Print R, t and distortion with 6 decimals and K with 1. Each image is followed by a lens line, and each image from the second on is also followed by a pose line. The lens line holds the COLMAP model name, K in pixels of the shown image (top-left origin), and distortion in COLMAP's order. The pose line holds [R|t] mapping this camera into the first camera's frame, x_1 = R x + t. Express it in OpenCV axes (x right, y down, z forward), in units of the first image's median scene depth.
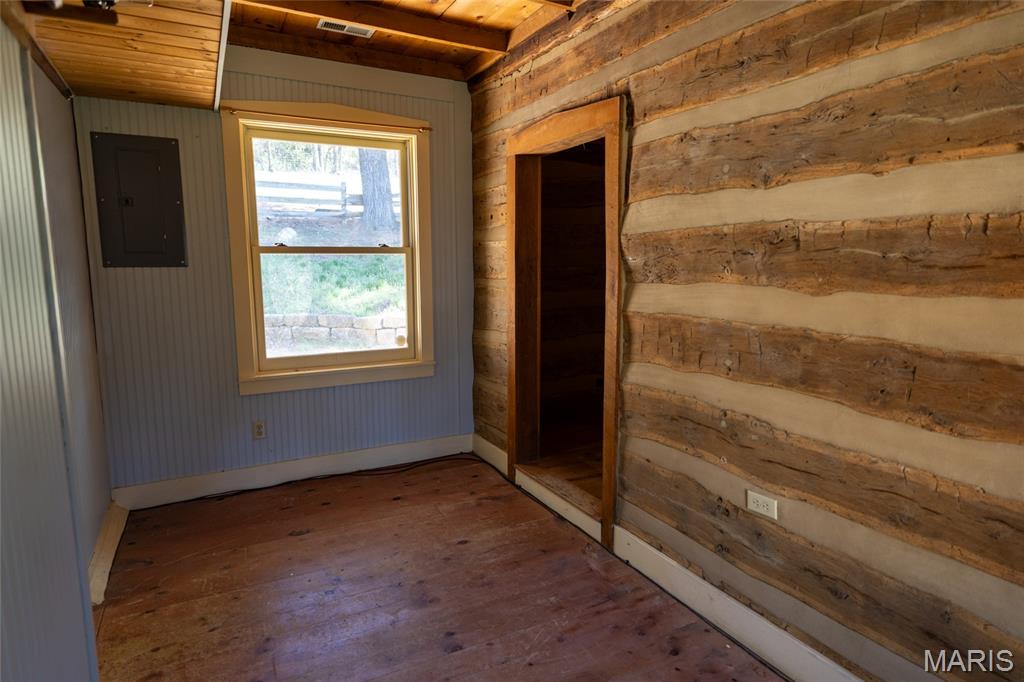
lens RADIAL K [[572.1, 0, 512.0], [0, 572.1, 341.0], [0, 0, 1]] dist [0.001280, -0.000459]
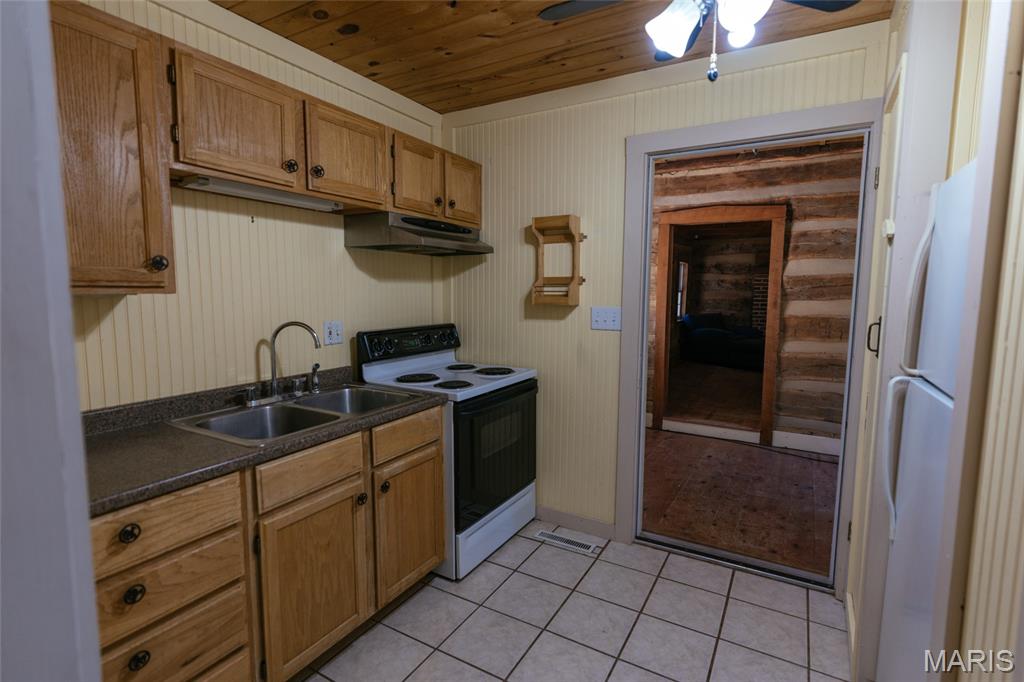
lens RADIAL K [[500.3, 0, 499.1], [0, 500.3, 343.4], [0, 0, 1]] dist [-0.000375, -0.000015]
pose [[0.856654, -0.051926, 0.513271, -1.649115], [0.066836, 0.997708, -0.010615, -0.004388], [-0.511543, 0.043398, 0.858161, 0.054591]]
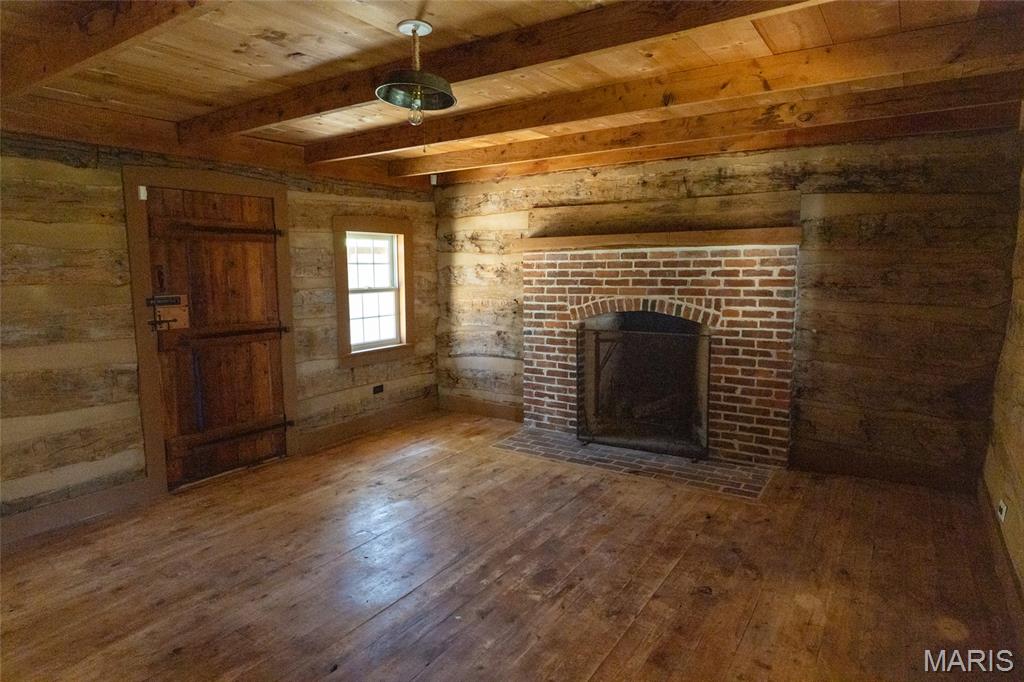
lens RADIAL K [[578.7, 0, 512.0], [0, 578.7, 341.0], [0, 0, 1]] dist [-0.002517, -0.000116]
pose [[0.882320, -0.067683, 0.465758, 0.909471], [0.074773, 0.997195, 0.003262, -0.122245], [-0.464672, 0.031948, 0.884906, 0.417024]]
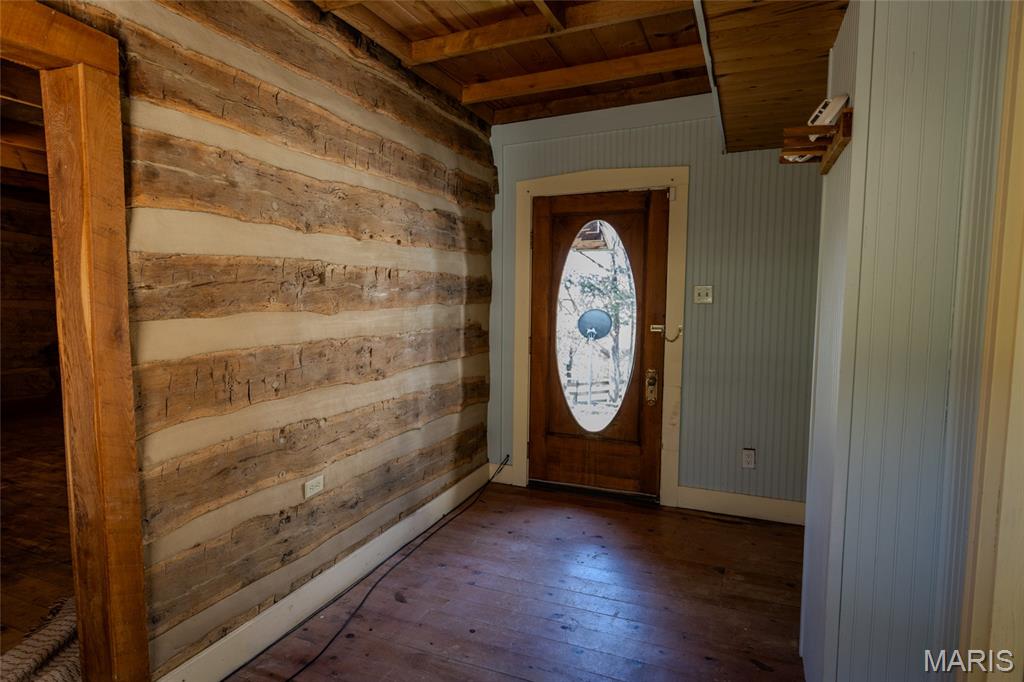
lens RADIAL K [[572.1, 0, 512.0], [0, 572.1, 341.0], [0, 0, 1]] dist [0.001280, -0.000459]
pose [[-0.632064, -0.069885, 0.771759, -0.663537], [0.101895, 0.979783, 0.172174, -0.166141], [-0.768188, 0.187463, -0.612164, 1.184666]]
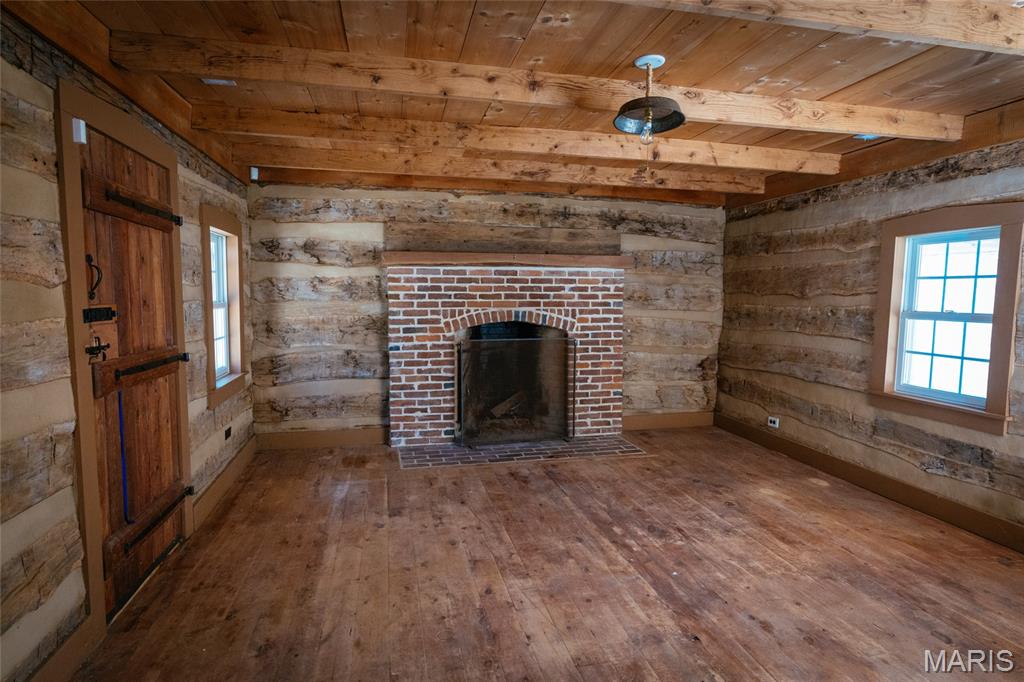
lens RADIAL K [[572.1, 0, 512.0], [0, 572.1, 341.0], [0, 0, 1]] dist [0.001280, -0.000459]
pose [[0.261187, -0.077021, 0.962210, 0.090805], [0.129333, 0.990616, 0.044188, -0.204502], [-0.956585, 0.112904, 0.268698, 1.333708]]
